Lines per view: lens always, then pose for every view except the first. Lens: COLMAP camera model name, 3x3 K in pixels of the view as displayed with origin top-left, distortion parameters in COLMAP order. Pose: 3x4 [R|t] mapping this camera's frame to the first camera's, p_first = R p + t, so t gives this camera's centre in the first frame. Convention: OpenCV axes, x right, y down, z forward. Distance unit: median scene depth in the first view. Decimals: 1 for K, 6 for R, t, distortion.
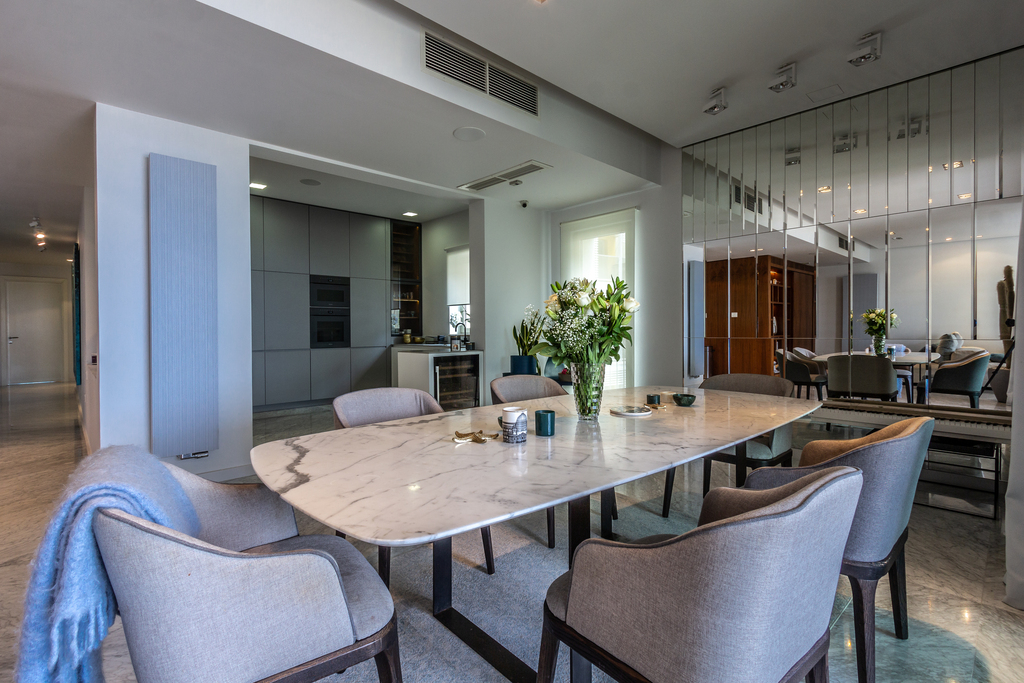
lens RADIAL K [[478.3, 0, 509.0], [0, 478.3, 333.4], [0, 0, 1]] dist [0.000568, -0.000057]
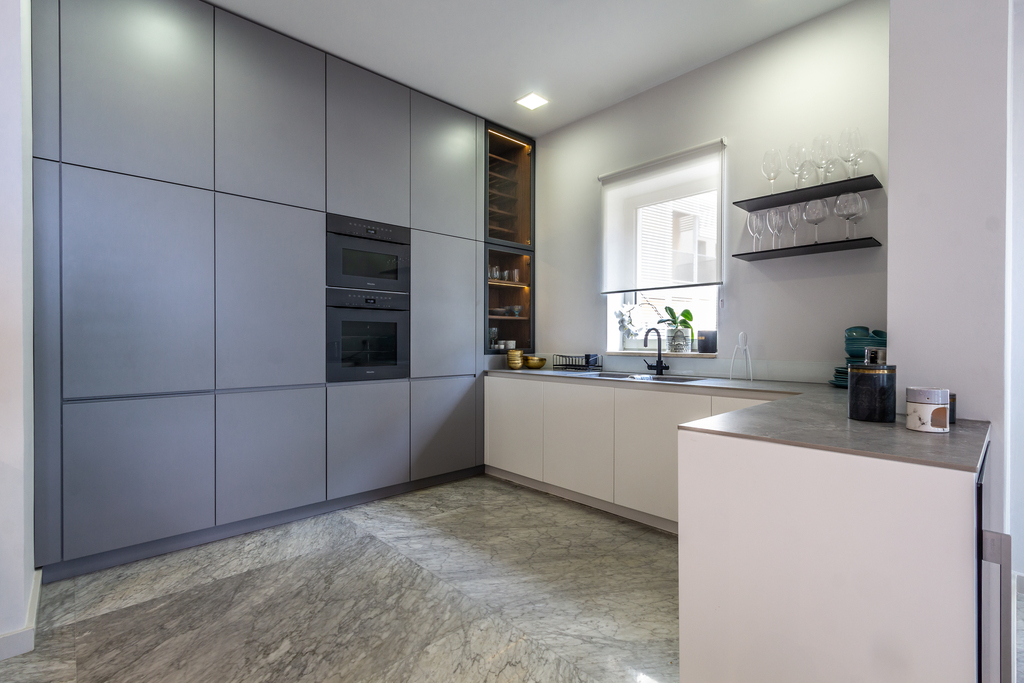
lens RADIAL K [[476.7, 0, 510.1], [0, 476.7, 345.9], [0, 0, 1]] dist [0.002573, -0.000789]
pose [[0.999960, 0.008020, 0.003903, -0.226388], [-0.008026, 0.999967, 0.001606, -0.003654], [-0.003890, -0.001637, 0.999991, 0.512738]]
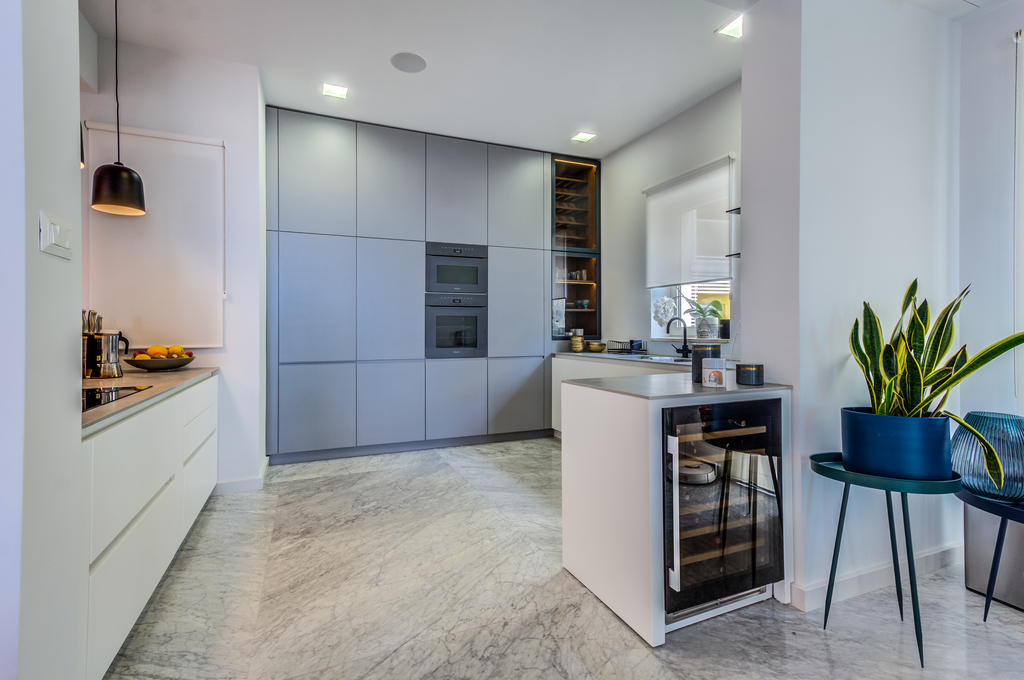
lens RADIAL K [[480.2, 0, 507.1], [0, 480.2, 328.1], [0, 0, 1]] dist [-0.000311, 0.030694]
pose [[0.941277, 0.002941, -0.337622, -0.091887], [-0.006461, 0.999936, -0.009303, -0.003149], [0.337573, 0.010938, 0.941236, 0.399184]]
